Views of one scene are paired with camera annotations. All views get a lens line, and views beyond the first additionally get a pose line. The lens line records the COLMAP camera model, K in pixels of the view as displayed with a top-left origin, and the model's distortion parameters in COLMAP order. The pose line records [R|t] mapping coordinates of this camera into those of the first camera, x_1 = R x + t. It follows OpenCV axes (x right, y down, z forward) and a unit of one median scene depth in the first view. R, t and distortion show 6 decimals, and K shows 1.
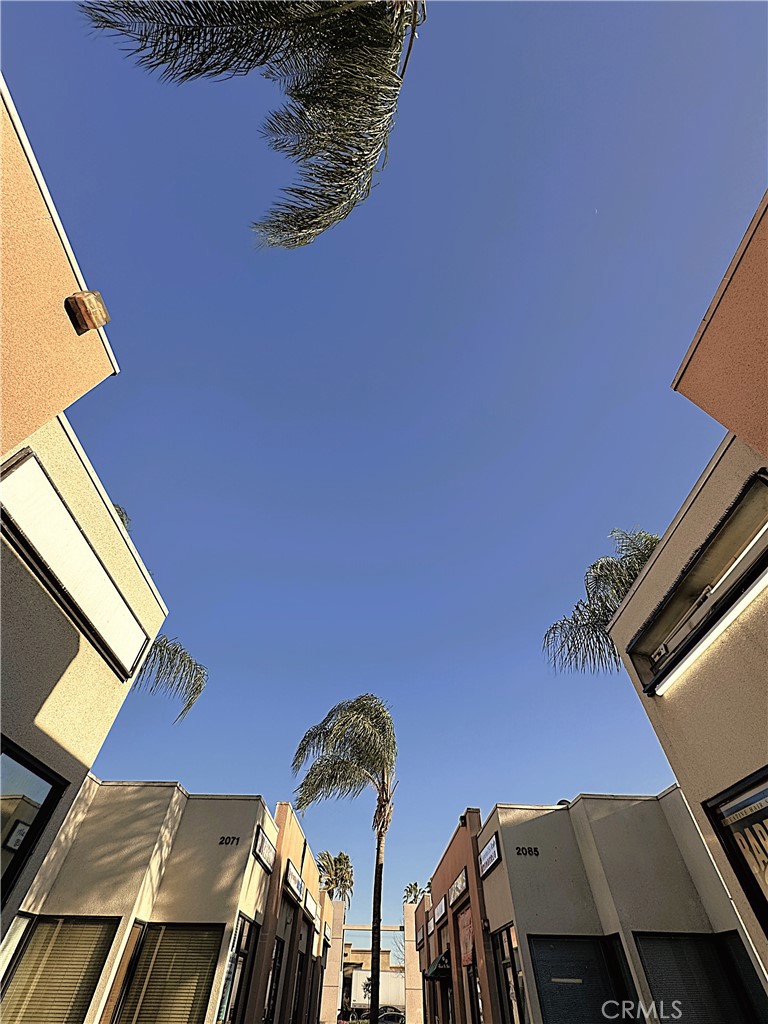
lens RADIAL K [[410.8, 0, 384.6], [0, 410.8, 508.8], [0, 0, 1]] dist [-0.006228, 0.000892]
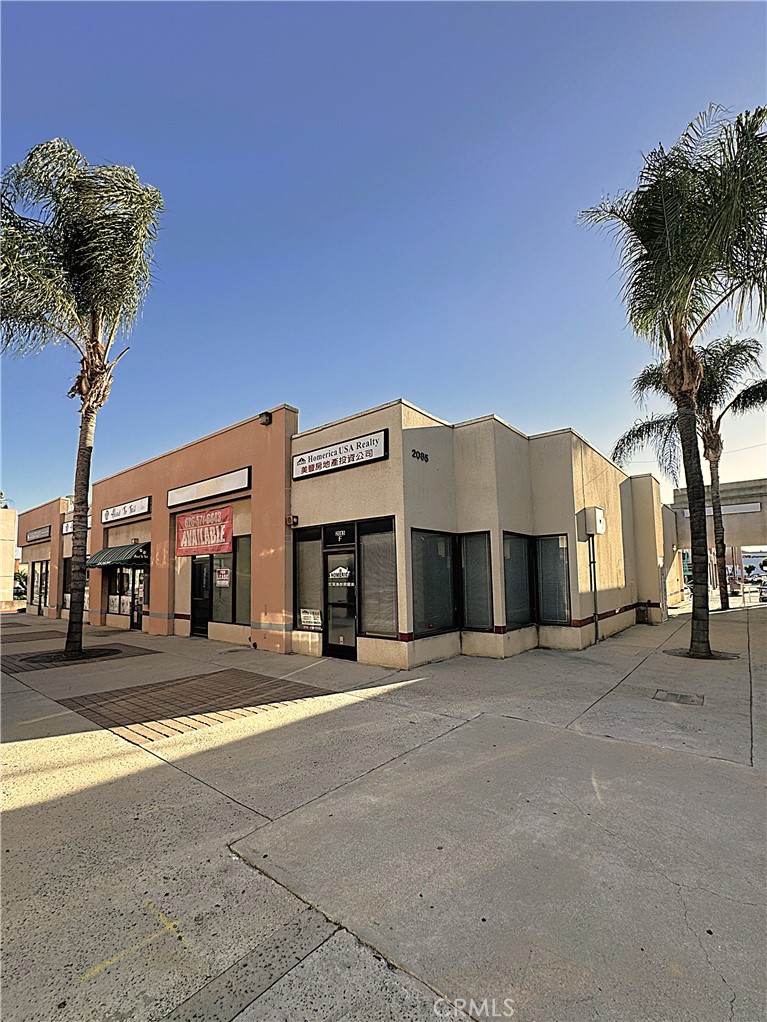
lens RADIAL K [[437.5, 0, 390.4], [0, 437.5, 542.7], [0, 0, 1]] dist [-0.007720, 0.000450]
pose [[0.646566, 0.031216, 0.762219, -0.218770], [-0.568419, 0.686089, 0.454073, 0.394907], [-0.508776, -0.726848, 0.461345, 0.338056]]
